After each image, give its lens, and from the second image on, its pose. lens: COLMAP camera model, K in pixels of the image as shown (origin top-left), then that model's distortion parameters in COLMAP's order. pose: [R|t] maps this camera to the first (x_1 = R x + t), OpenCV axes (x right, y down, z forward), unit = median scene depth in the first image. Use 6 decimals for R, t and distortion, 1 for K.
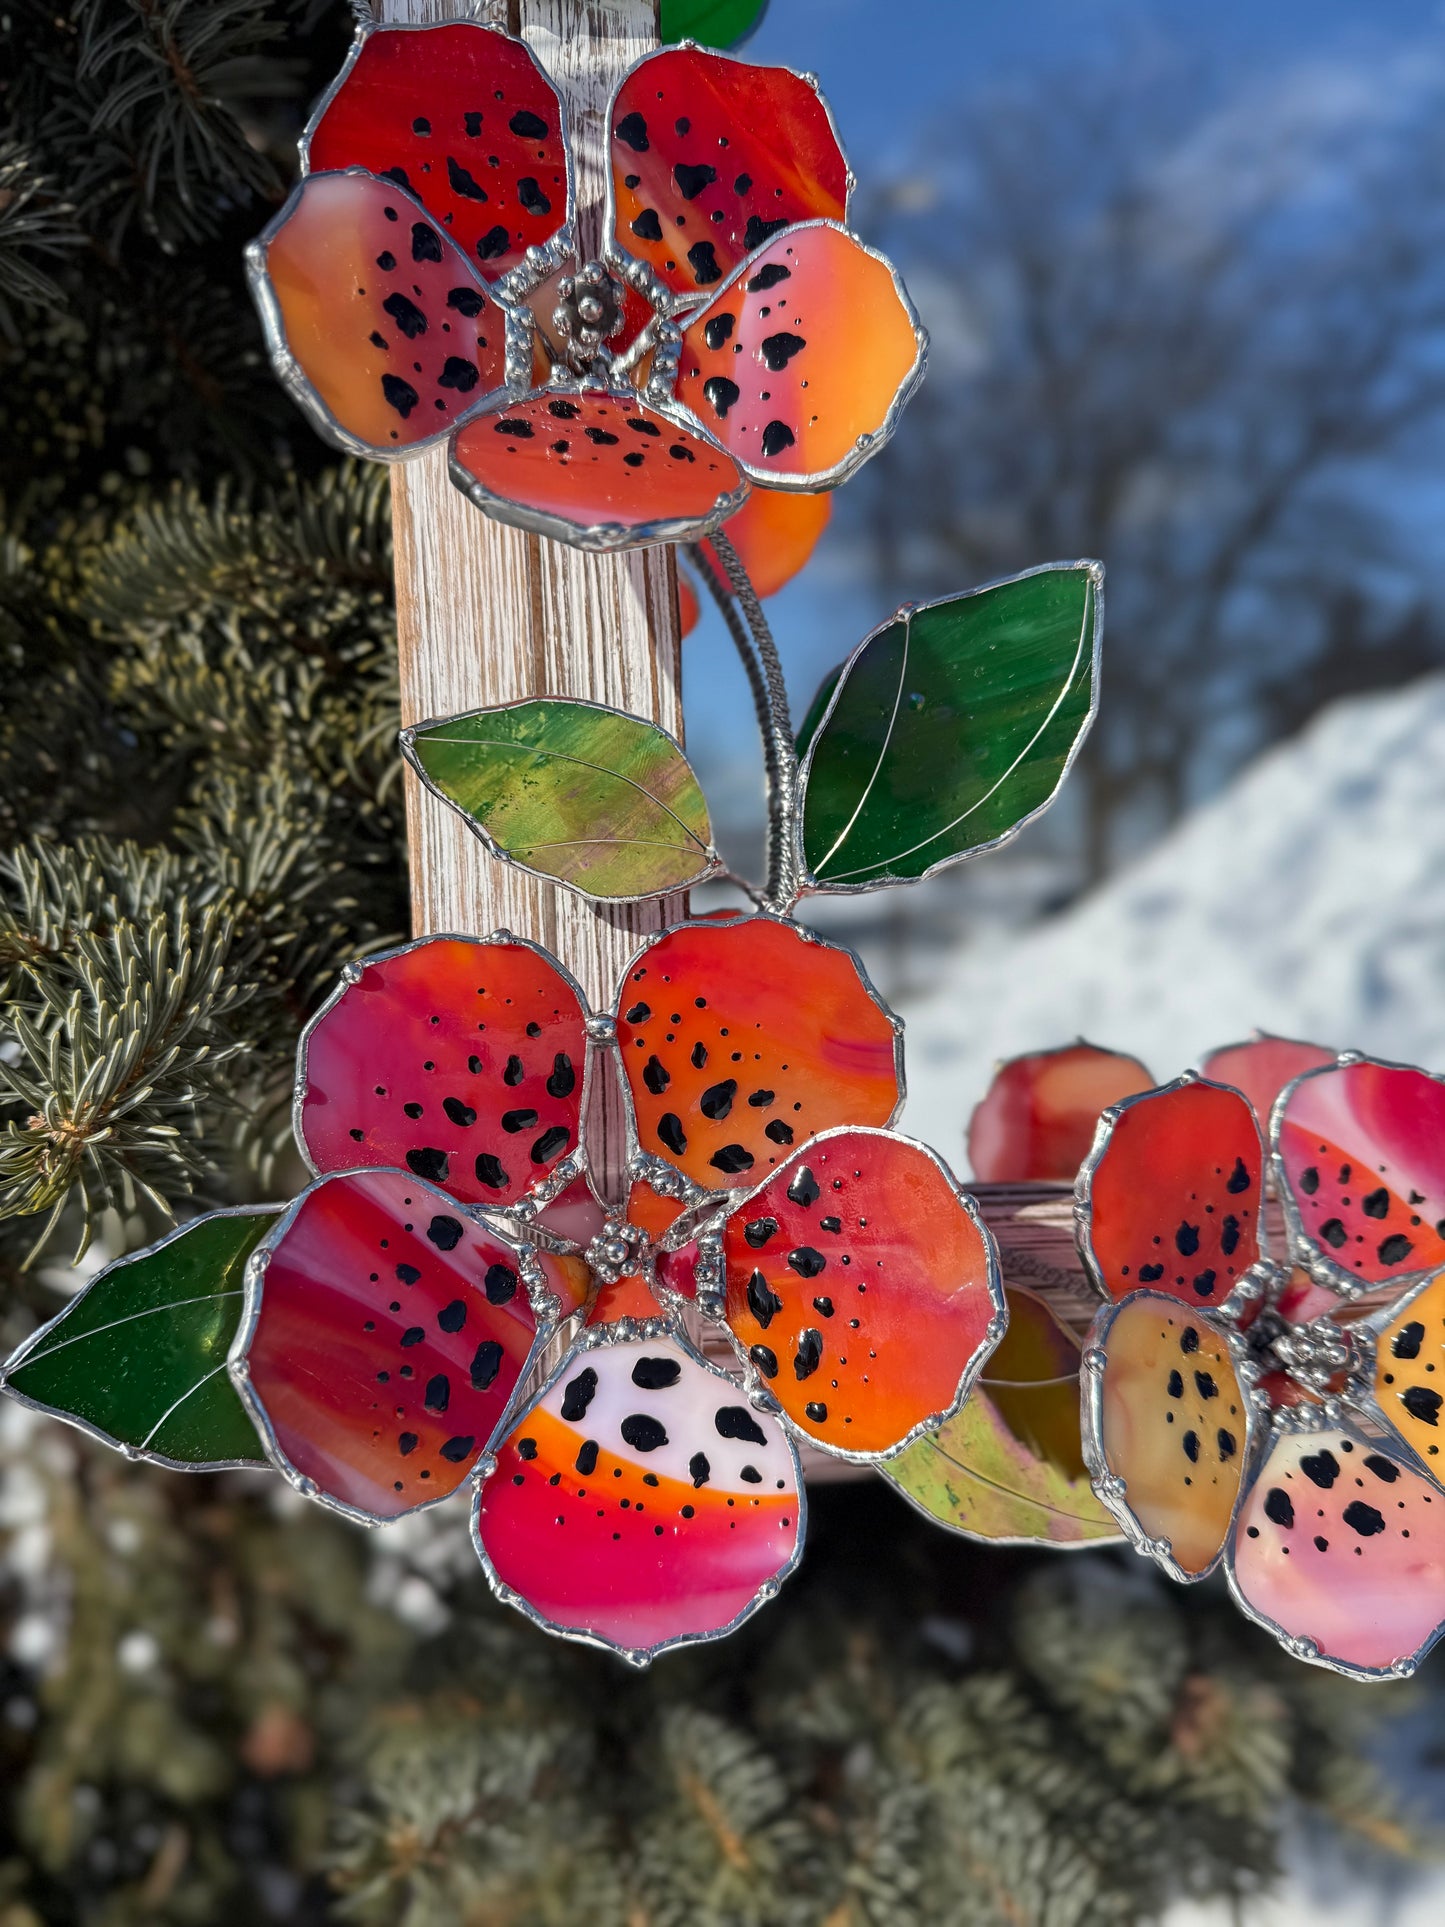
lens RADIAL K [[1401.7, 0, 732.5], [0, 1401.7, 967.4], [0, 0, 1]] dist [0.016076, -0.051738]
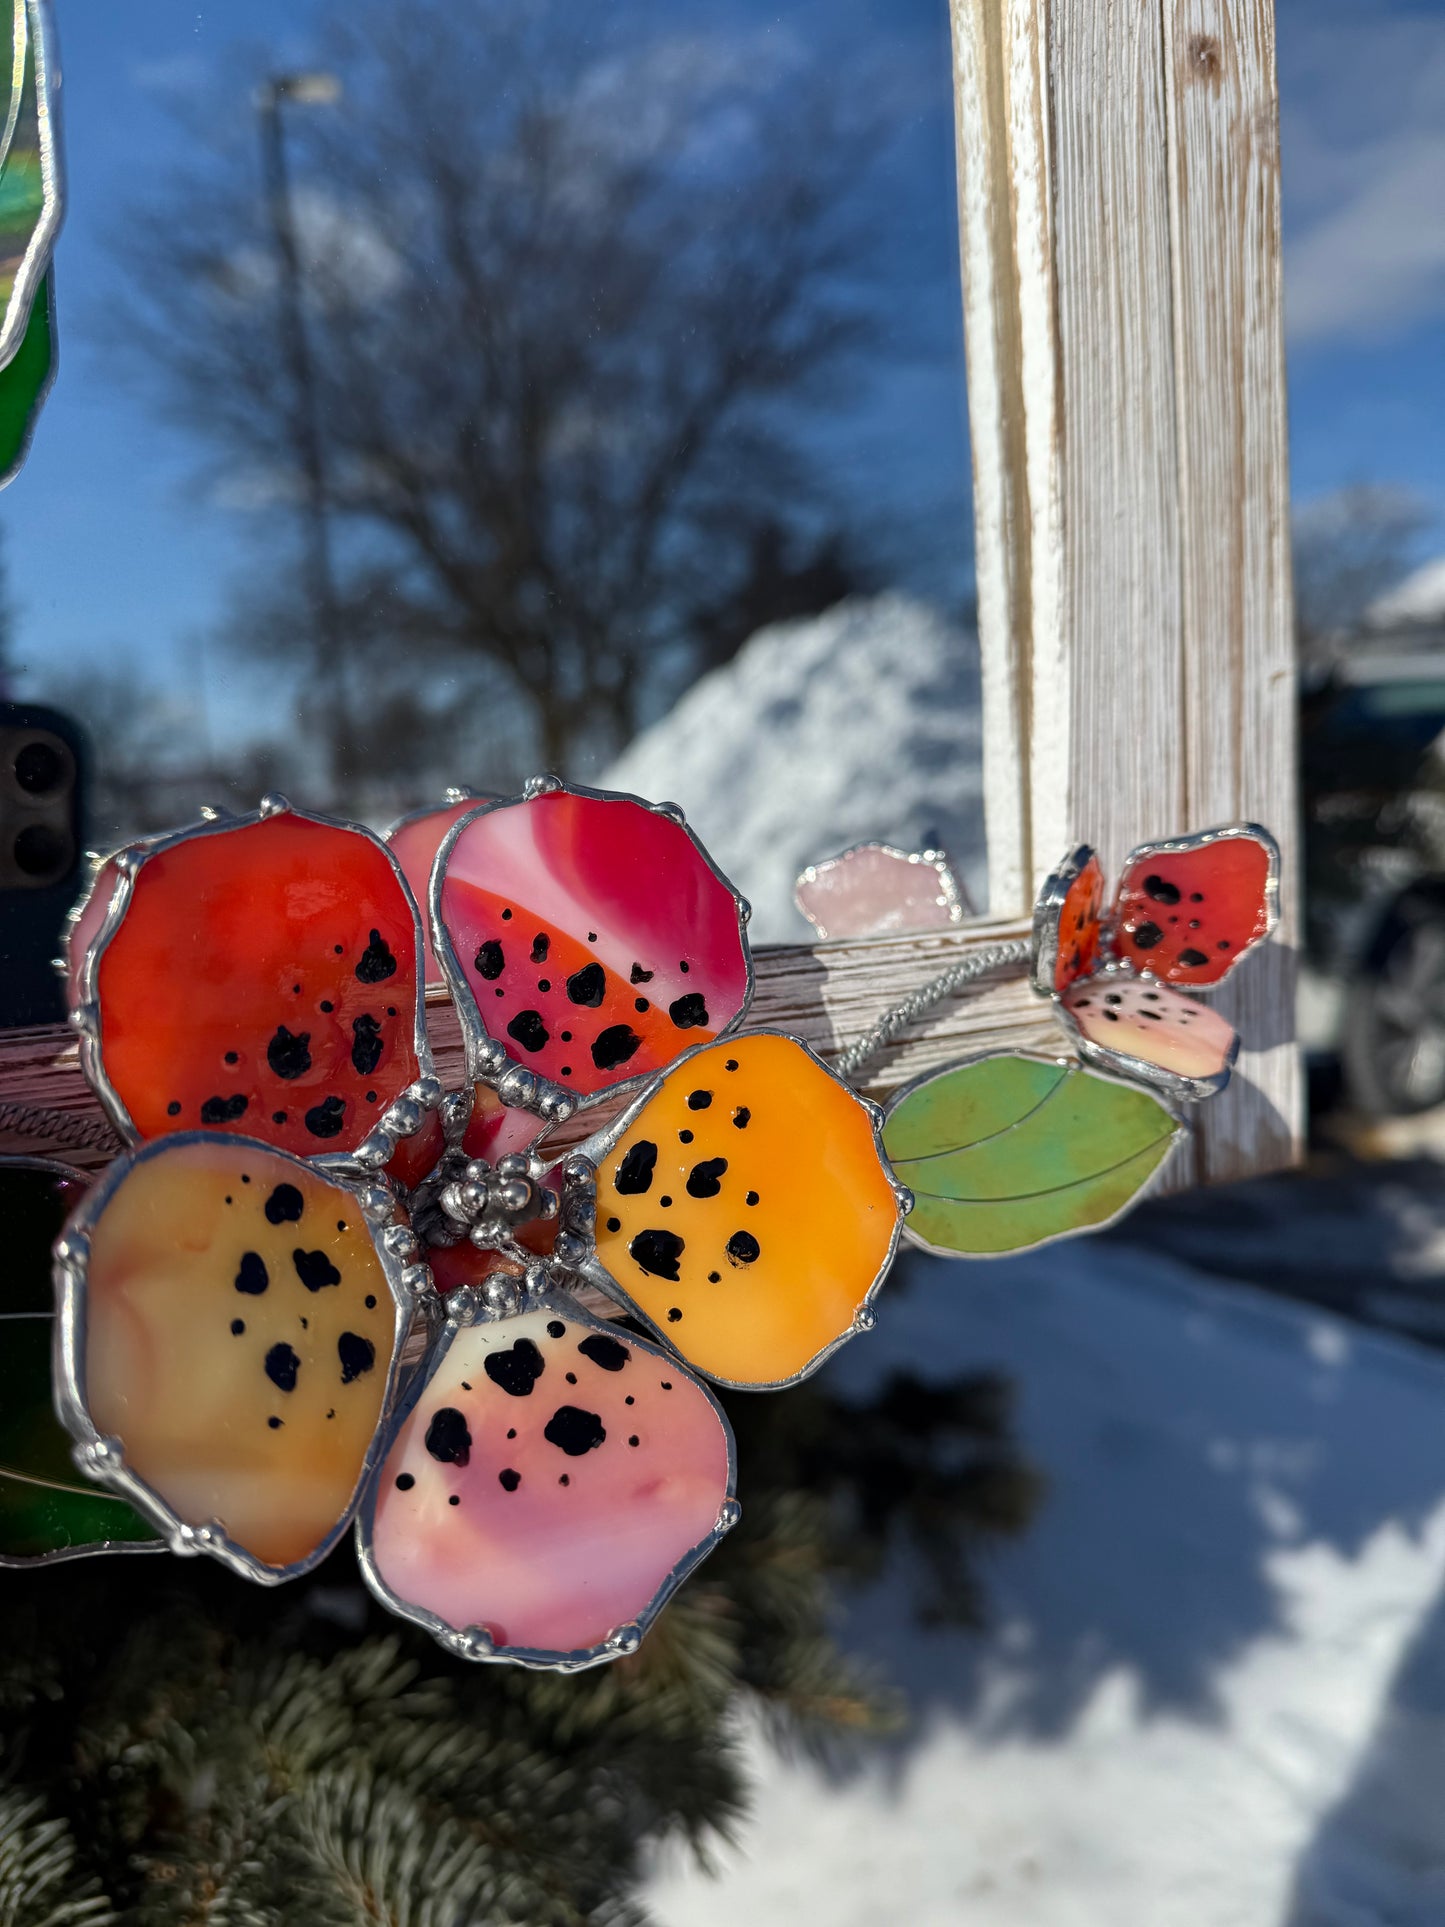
lens RADIAL K [[1446.6, 0, 761.3], [0, 1446.6, 927.6], [0, 0, 1]] dist [0.016856, -0.061247]
pose [[0.925142, -0.067859, 0.373506, 0.270002], [0.065602, 0.997669, 0.018767, 0.132013], [-0.373909, 0.007141, 0.927438, 0.283637]]
